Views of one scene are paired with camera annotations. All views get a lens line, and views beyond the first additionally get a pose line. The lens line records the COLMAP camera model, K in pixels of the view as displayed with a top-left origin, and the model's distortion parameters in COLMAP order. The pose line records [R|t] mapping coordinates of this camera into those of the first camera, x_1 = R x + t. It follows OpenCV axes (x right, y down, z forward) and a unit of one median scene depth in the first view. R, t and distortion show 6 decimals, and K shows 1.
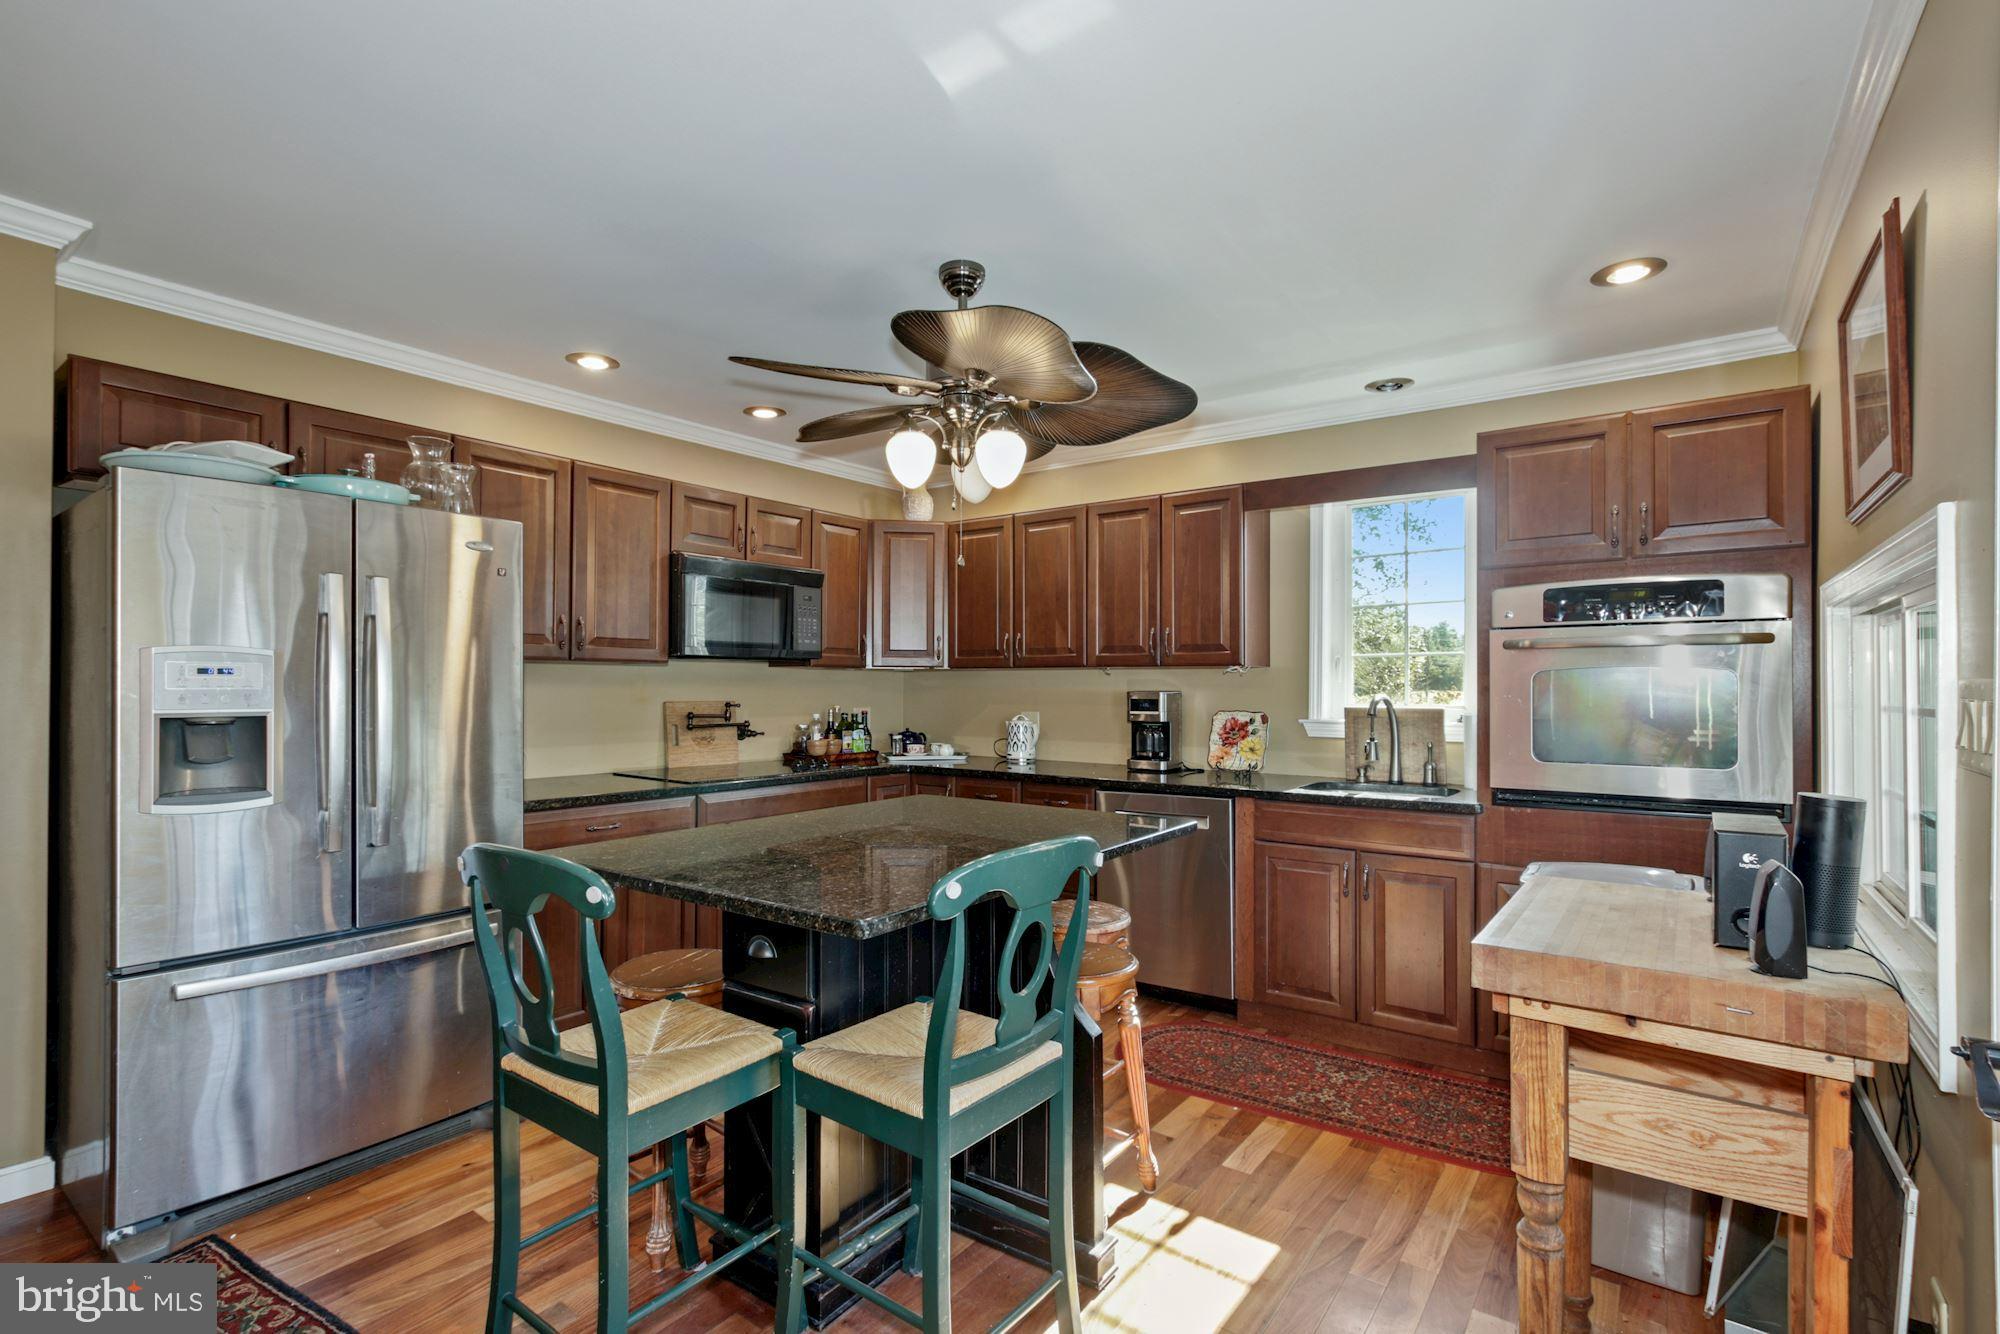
lens RADIAL K [[929.5, 0, 995.7], [0, 929.5, 672.2], [0, 0, 1]] dist [0.003039, 0.002850]
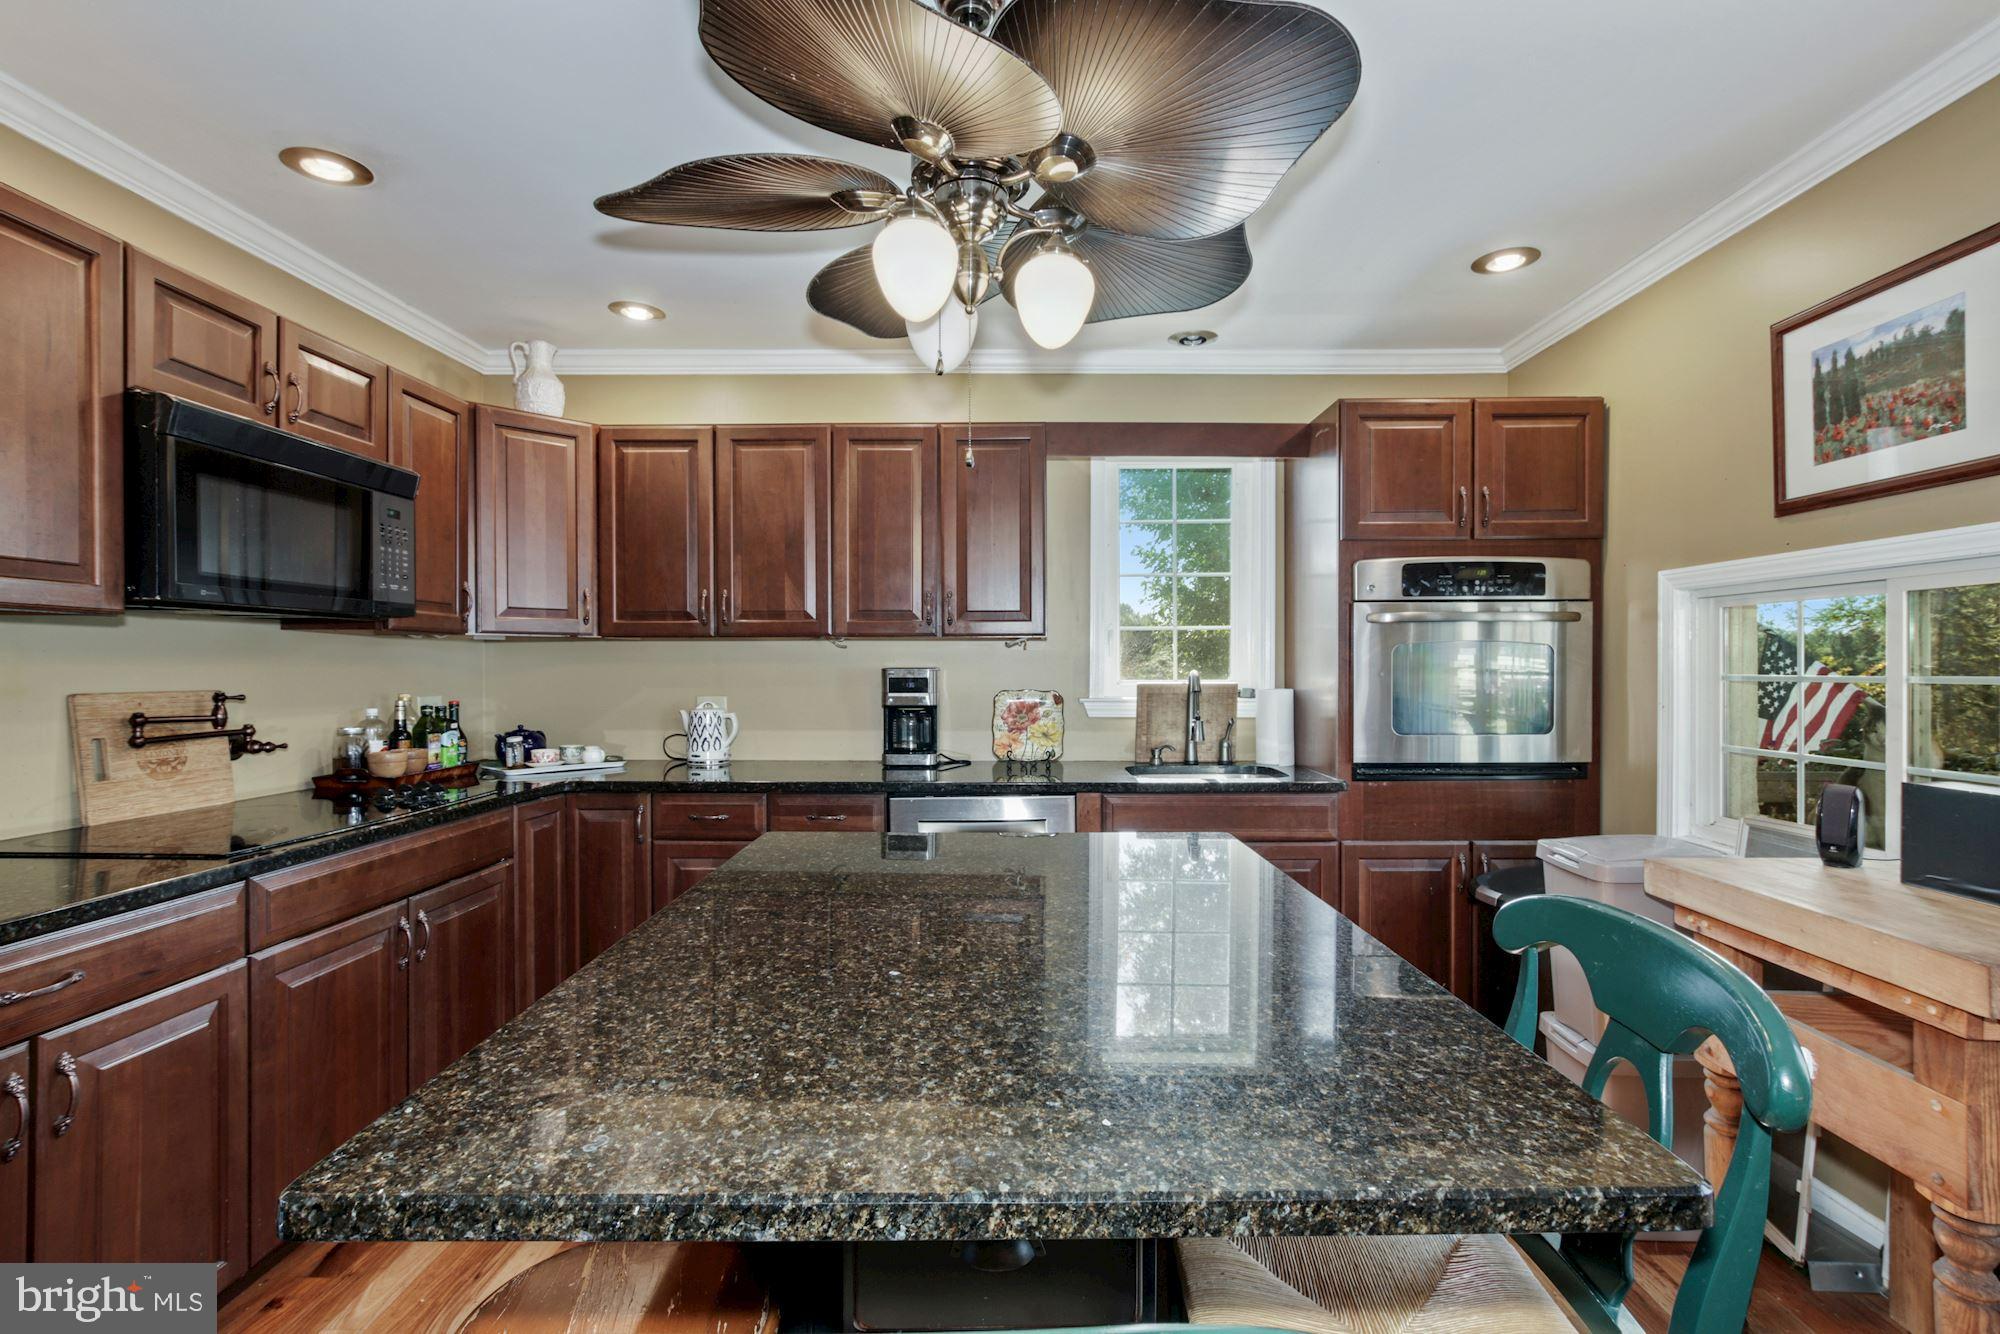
lens RADIAL K [[929.5, 0, 1005.4], [0, 929.5, 670.7], [0, 0, 1]] dist [0.003039, 0.002850]
pose [[0.810228, -0.006396, 0.586079, -0.240091], [-0.005902, 0.999801, 0.019071, 0.006842], [-0.586085, -0.018911, 0.810029, 0.298077]]
